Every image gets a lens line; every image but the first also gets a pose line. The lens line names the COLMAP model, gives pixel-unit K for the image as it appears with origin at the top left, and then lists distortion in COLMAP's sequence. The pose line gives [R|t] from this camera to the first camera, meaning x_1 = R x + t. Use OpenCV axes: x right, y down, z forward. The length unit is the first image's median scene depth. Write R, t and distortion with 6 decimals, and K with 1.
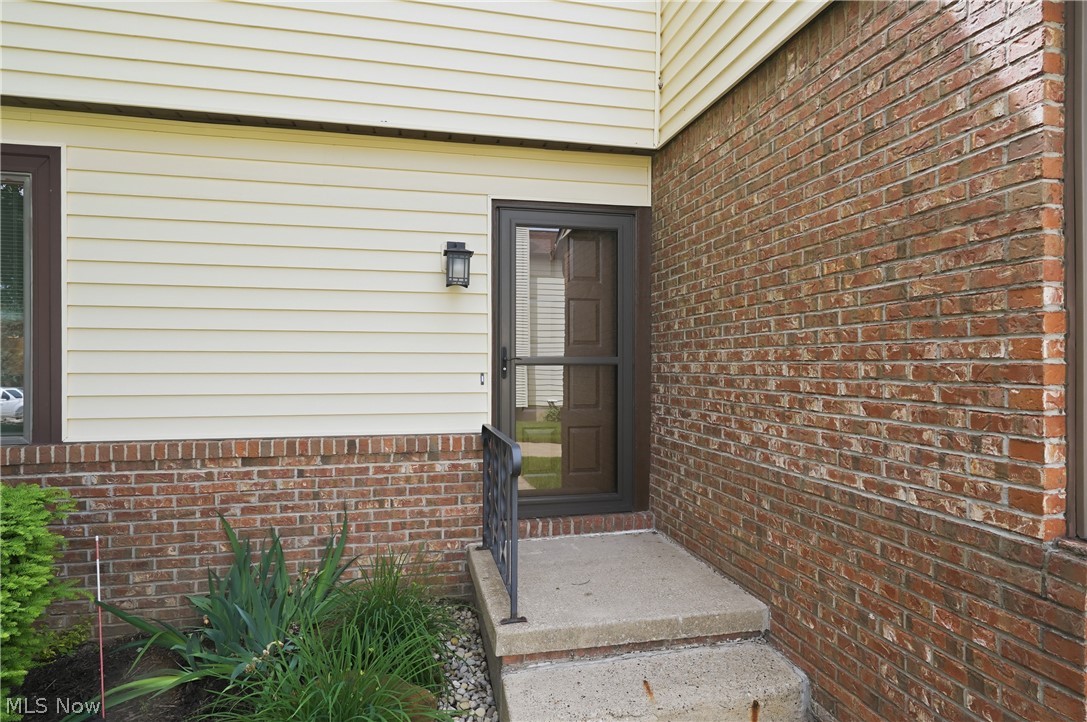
lens RADIAL K [[573.5, 0, 540.4], [0, 573.5, 362.5], [0, 0, 1]] dist [-0.001956, -0.000225]
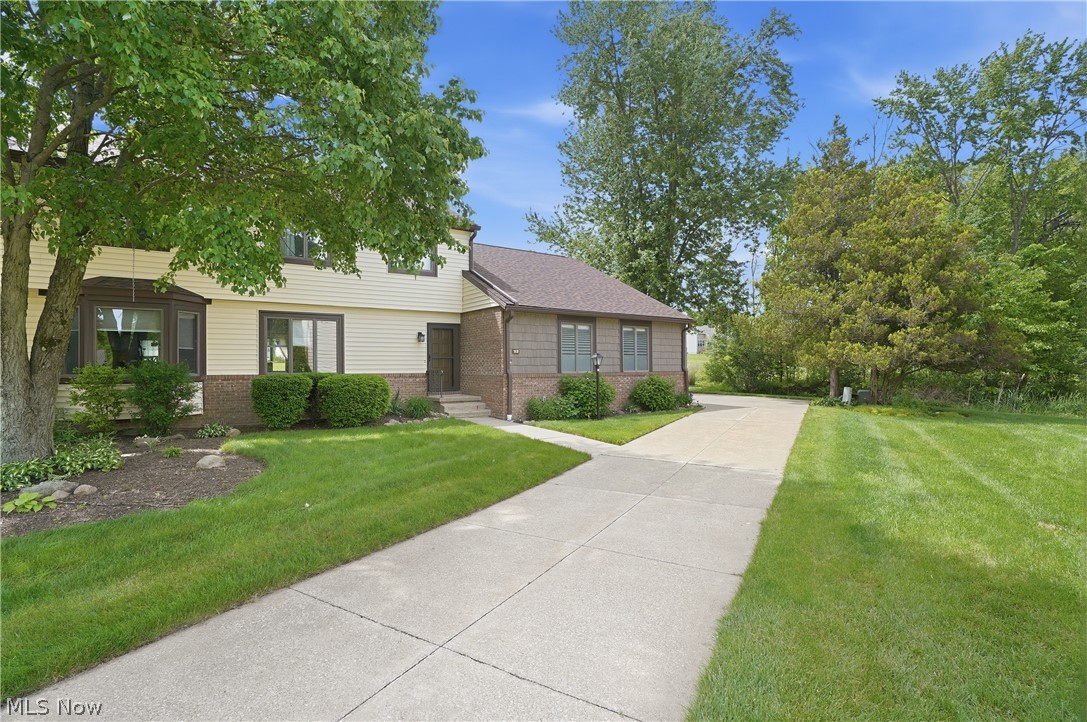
lens RADIAL K [[494.4, 0, 540.4], [0, 494.4, 362.0], [0, 0, 1]] dist [-0.023866, 0.001705]
pose [[0.923661, 0.004392, 0.383186, -0.785729], [-0.003159, 0.999988, -0.003847, 0.045501], [-0.383198, 0.002343, 0.923663, -3.109546]]
